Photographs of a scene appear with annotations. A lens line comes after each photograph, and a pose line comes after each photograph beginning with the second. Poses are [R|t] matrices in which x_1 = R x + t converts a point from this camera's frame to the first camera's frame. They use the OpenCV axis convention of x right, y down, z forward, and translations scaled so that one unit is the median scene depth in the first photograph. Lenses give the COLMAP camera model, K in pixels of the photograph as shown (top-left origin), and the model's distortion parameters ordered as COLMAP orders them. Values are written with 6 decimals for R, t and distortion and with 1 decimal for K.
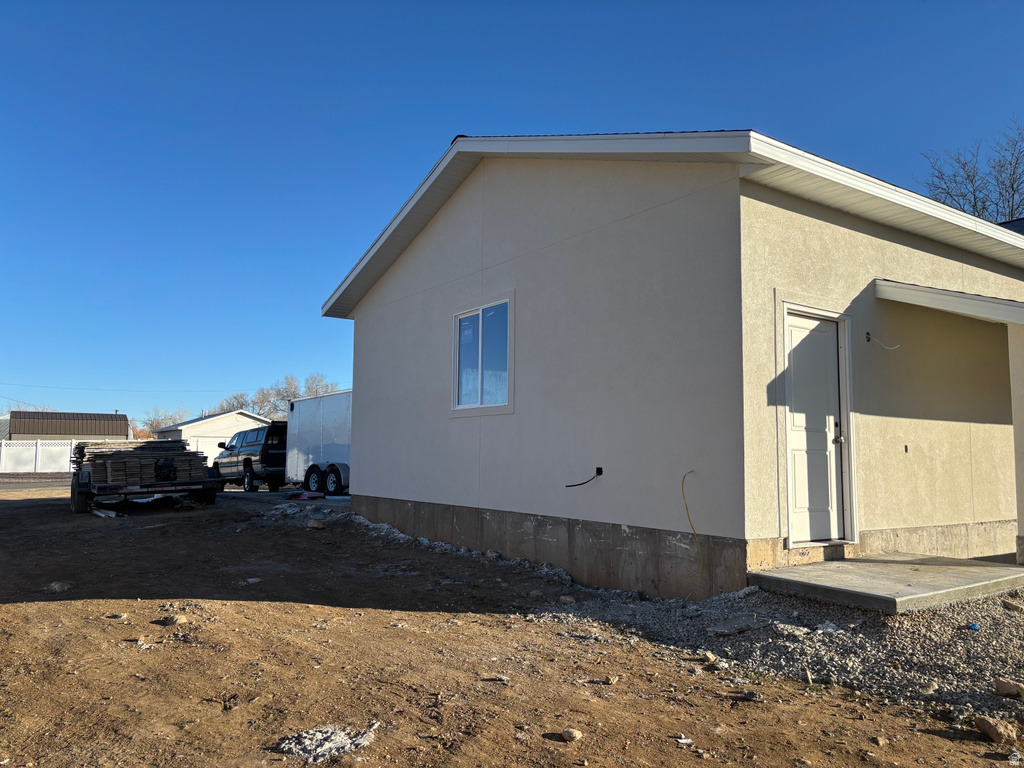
lens RADIAL K [[764.0, 0, 512.0], [0, 764.0, 384.0], [0, 0, 1]] dist [0.050839, -0.057306]
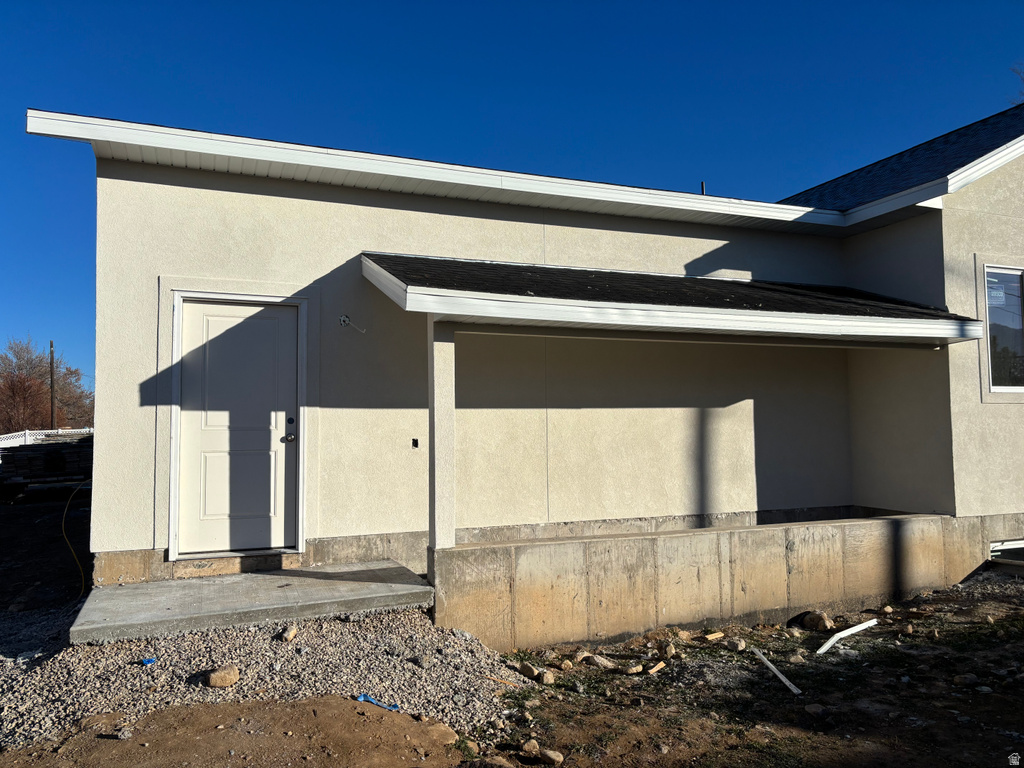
lens RADIAL K [[764.0, 0, 512.0], [0, 764.0, 384.0], [0, 0, 1]] dist [0.050839, -0.057306]
pose [[0.975607, -0.034295, -0.216828, 0.893379], [0.041834, 0.998666, 0.030272, -0.006795], [0.215500, -0.038604, 0.975740, 0.185050]]
